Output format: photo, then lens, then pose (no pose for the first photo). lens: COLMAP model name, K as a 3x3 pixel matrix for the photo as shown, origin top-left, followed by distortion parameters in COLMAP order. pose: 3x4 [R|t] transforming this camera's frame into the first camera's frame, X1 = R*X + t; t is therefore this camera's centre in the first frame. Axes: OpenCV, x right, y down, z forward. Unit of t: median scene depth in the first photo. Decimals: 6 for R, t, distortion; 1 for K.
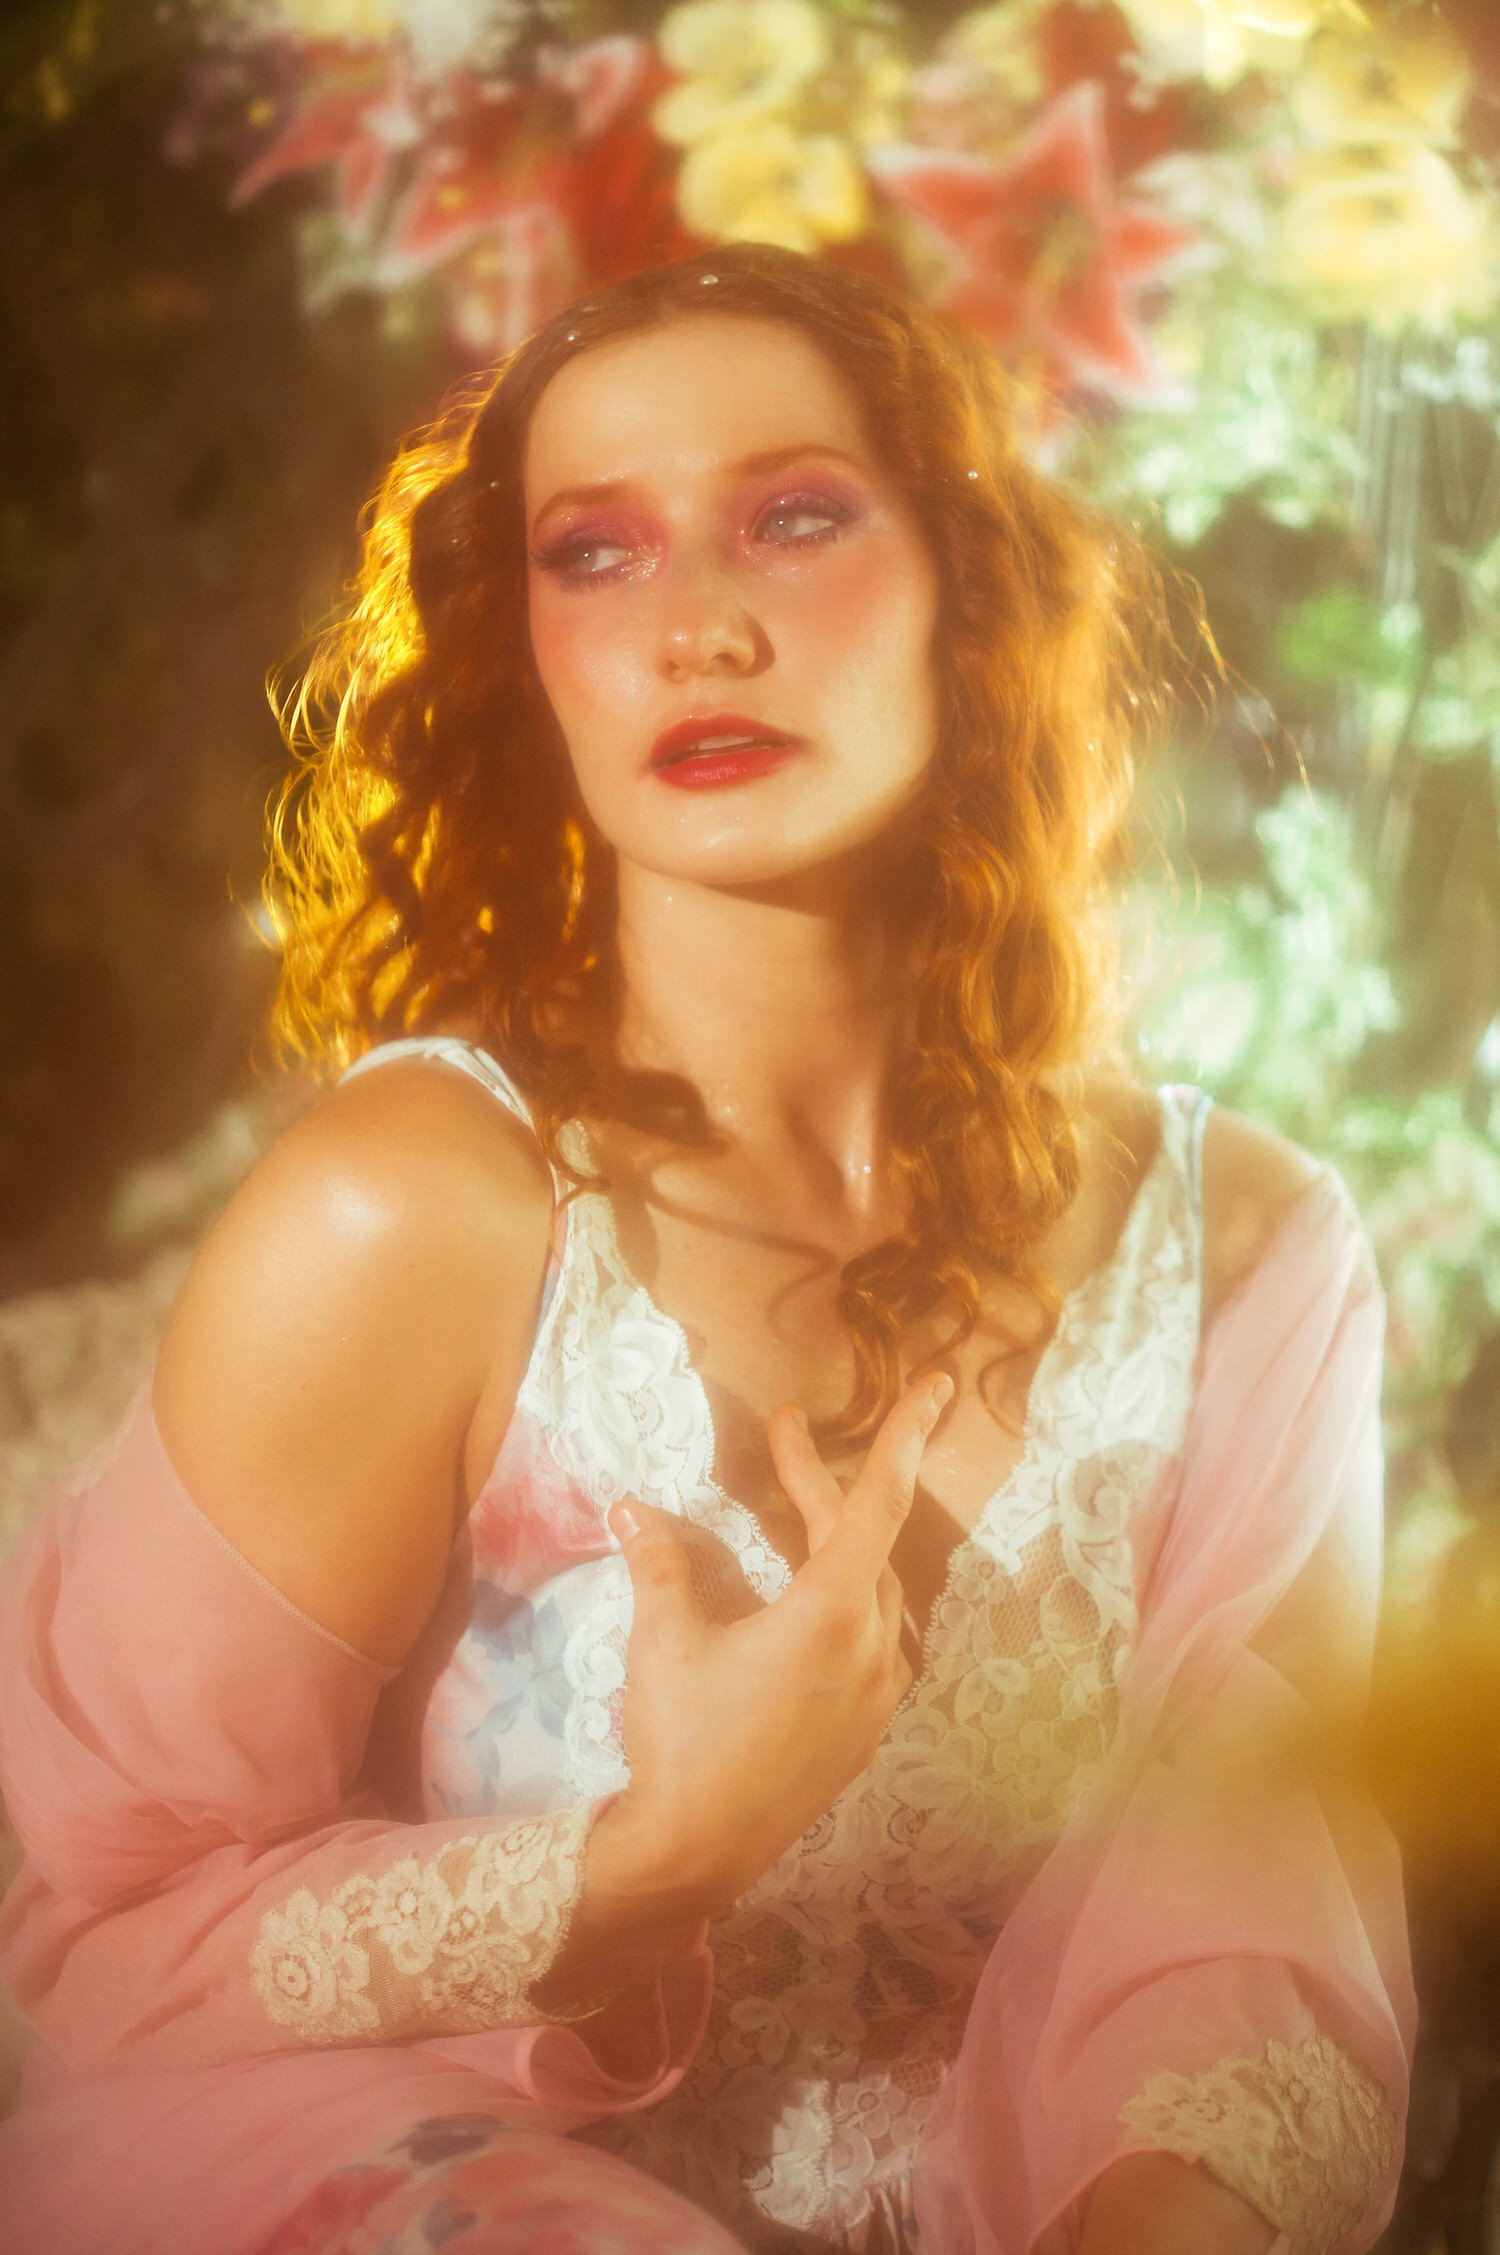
lens RADIAL K [[3411.8, 0, 750.0], [0, 3411.8, 1127.5], [0, 0, 1]] dist [0.006902, -0.031824]
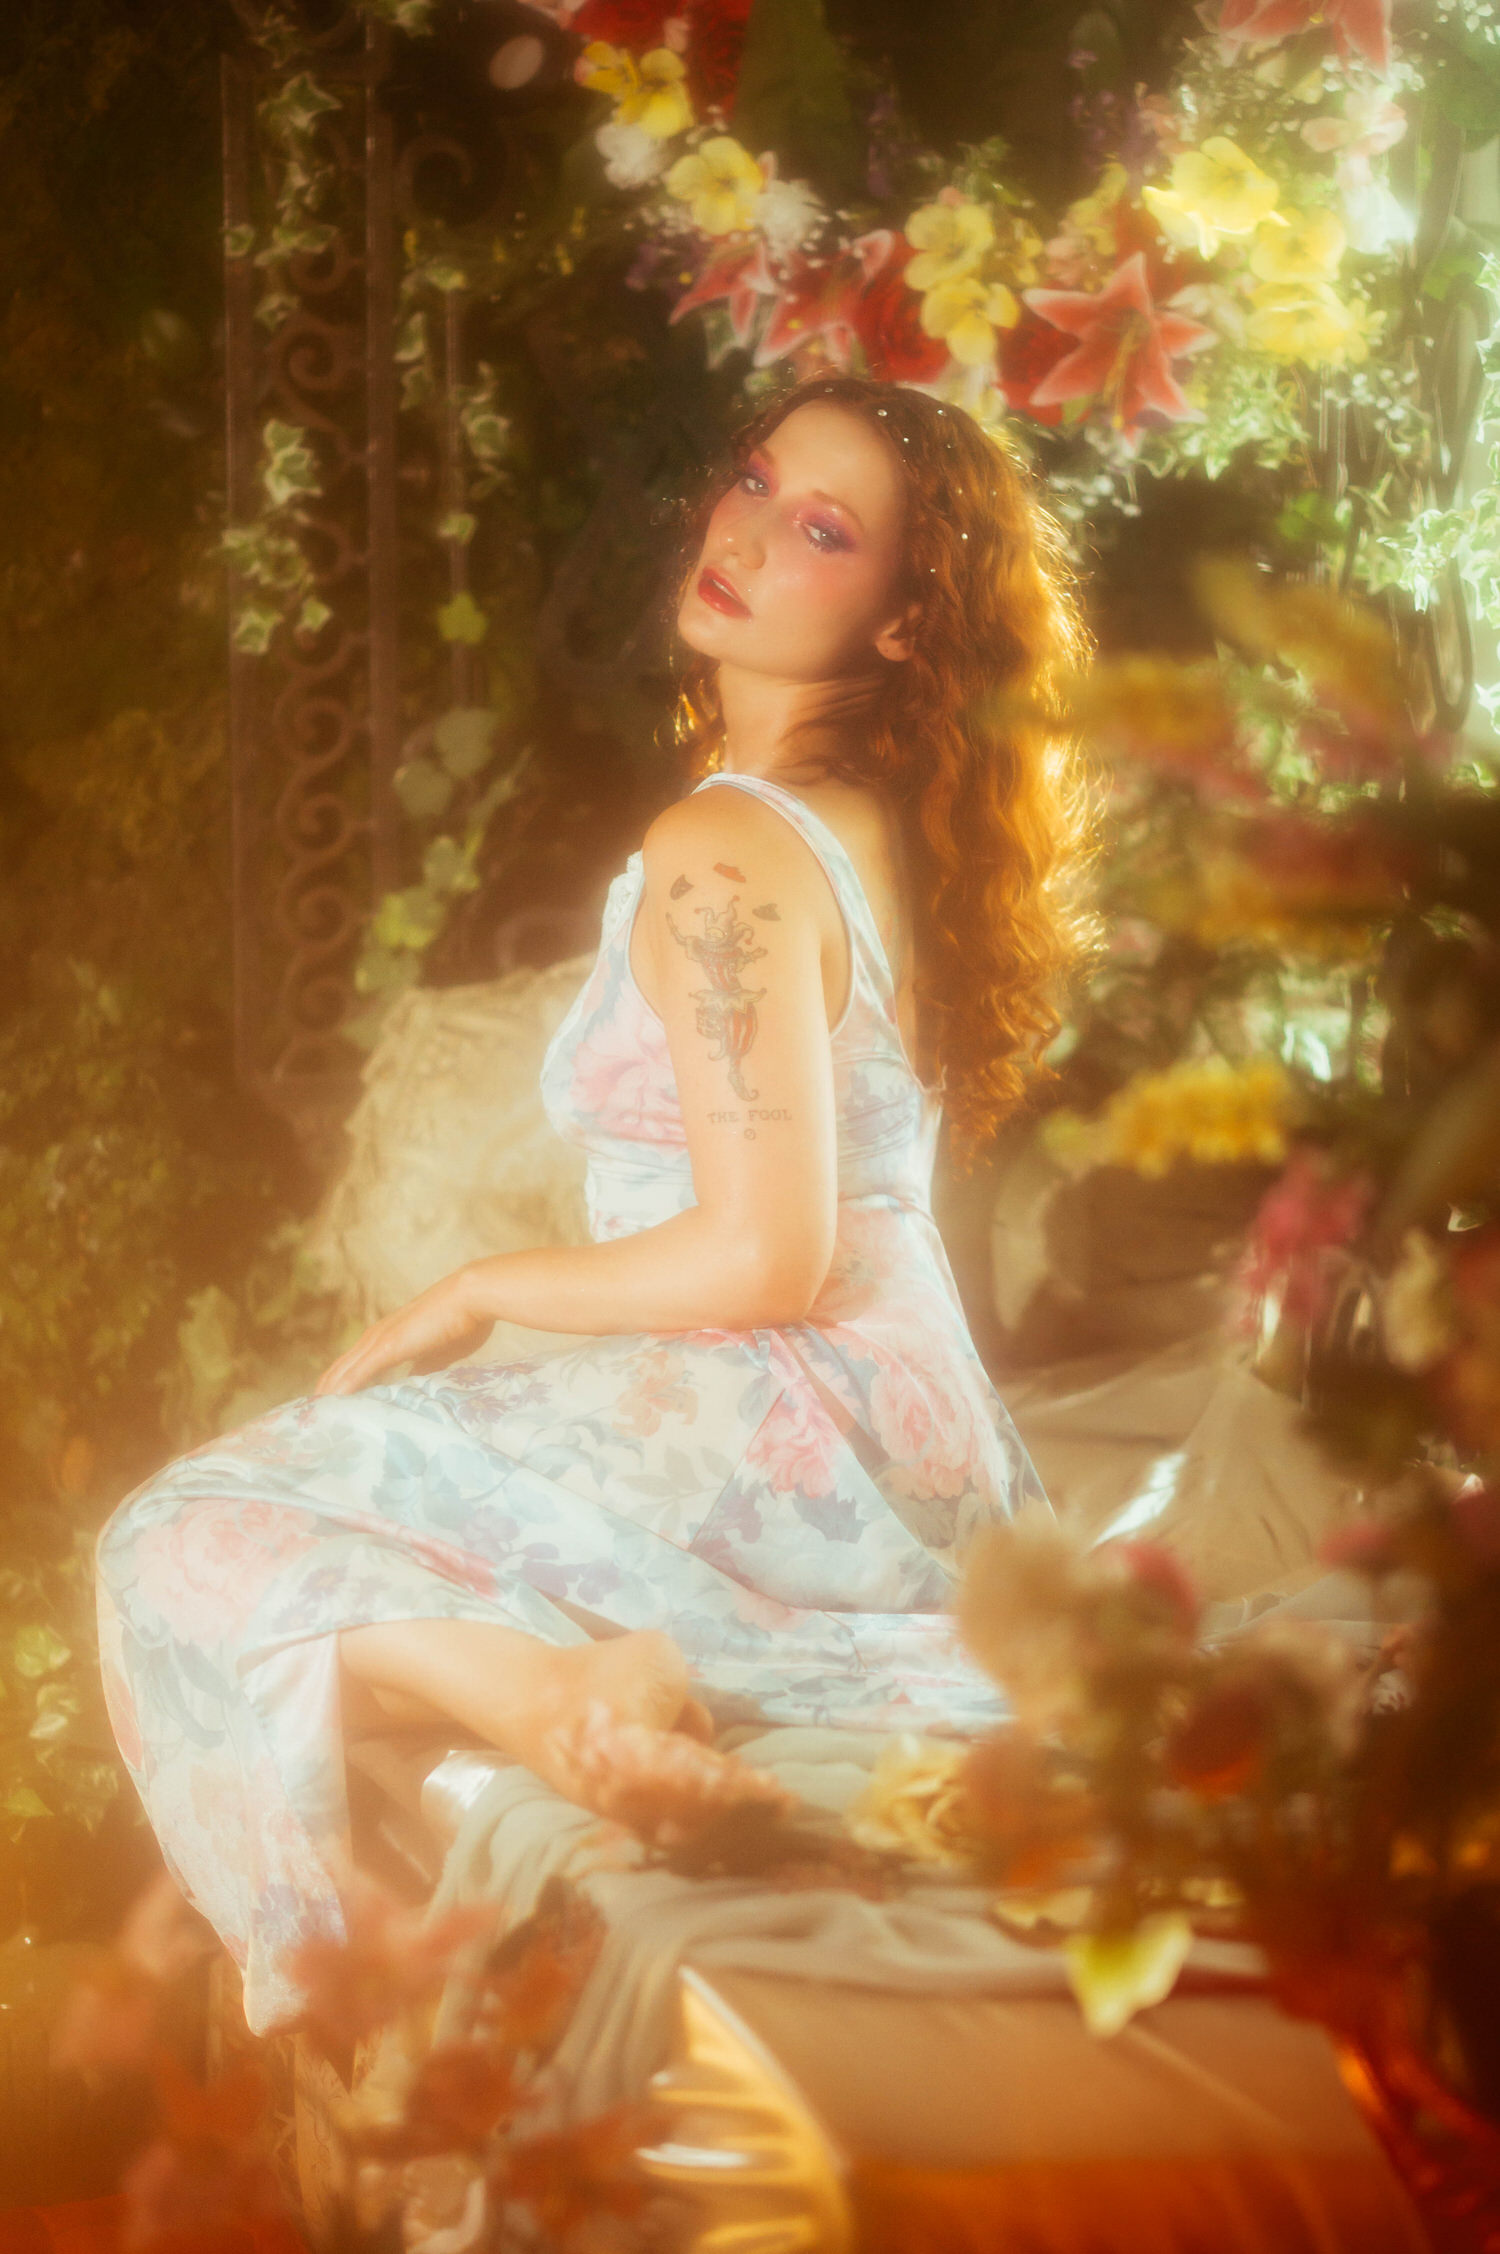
lens RADIAL K [[3410.3, 0, 750.0], [0, 3410.3, 1127.0], [0, 0, 1]] dist [0.006902, -0.031824]
pose [[0.995342, -0.050991, -0.081822, 0.015934], [0.061092, 0.990131, 0.126127, -0.080593], [0.074583, -0.130538, 0.988634, -0.867162]]
